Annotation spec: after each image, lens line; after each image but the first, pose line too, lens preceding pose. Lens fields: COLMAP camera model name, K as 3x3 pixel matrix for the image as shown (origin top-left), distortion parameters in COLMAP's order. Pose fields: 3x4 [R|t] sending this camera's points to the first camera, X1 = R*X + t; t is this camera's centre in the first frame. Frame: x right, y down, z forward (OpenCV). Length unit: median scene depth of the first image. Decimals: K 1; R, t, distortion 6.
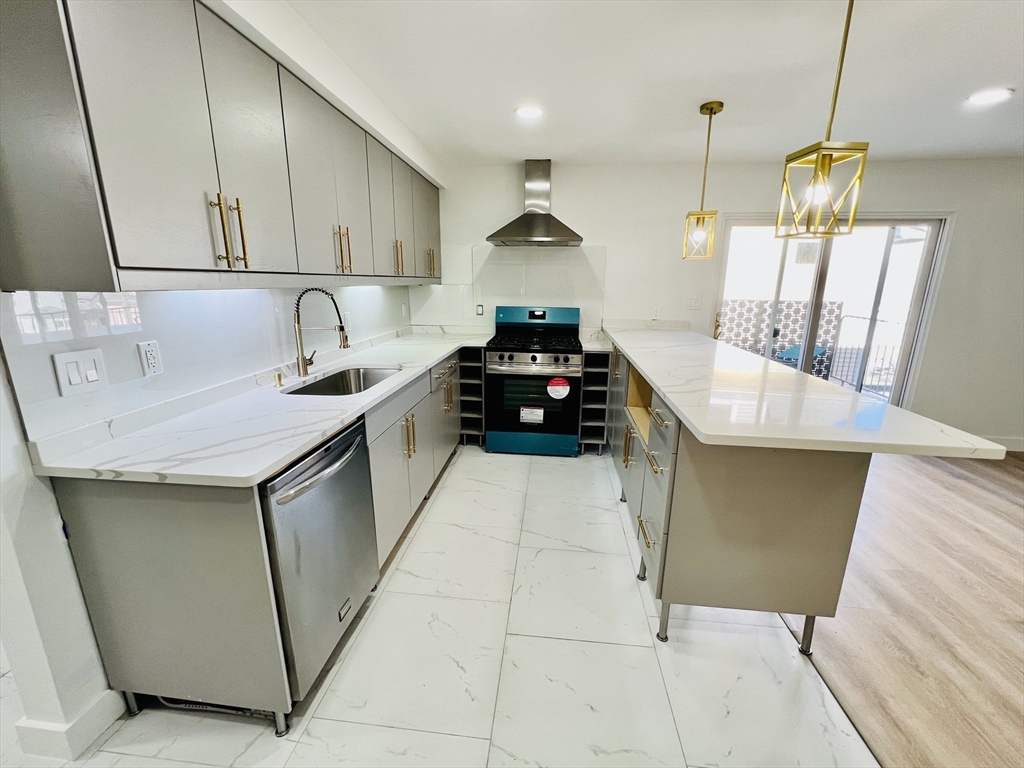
lens RADIAL K [[423.1, 0, 510.9], [0, 423.1, 388.5], [0, 0, 1]] dist [0.001284, 0.000033]
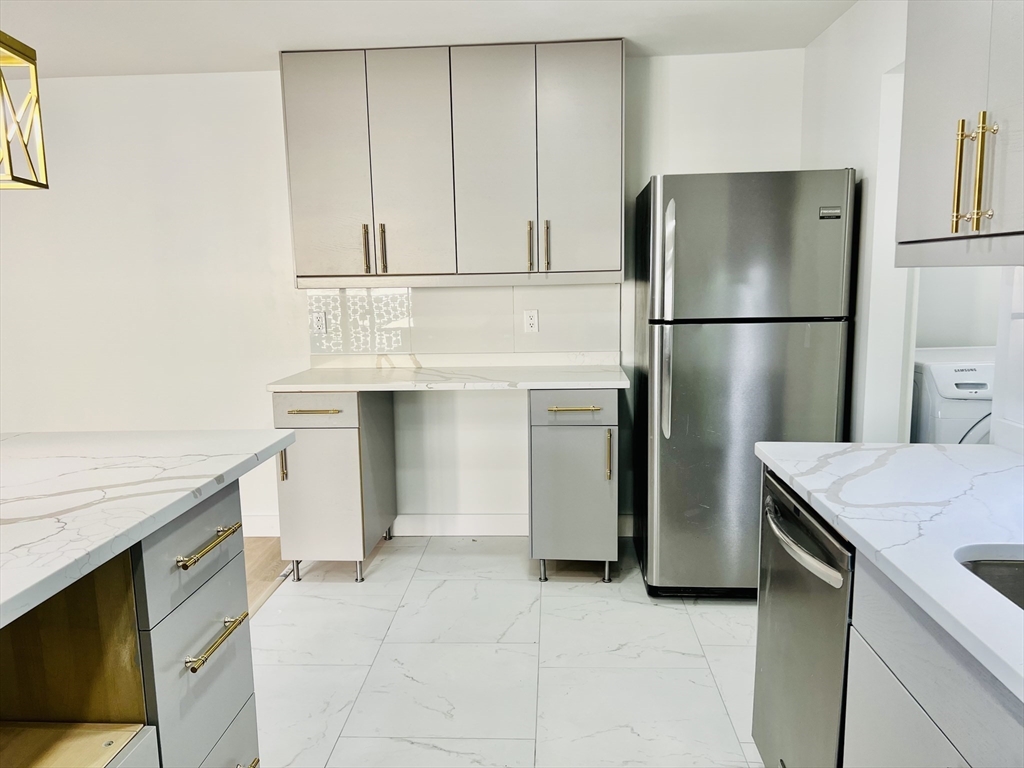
lens RADIAL K [[769.5, 0, 511.0], [0, 769.5, 384.3], [0, 0, 1]] dist [0.000381, 0.000083]
pose [[-0.998508, 0.033237, -0.043315, 0.075167], [0.015520, 0.933411, 0.358473, -0.497576], [0.052345, 0.357266, -0.932535, 2.069794]]
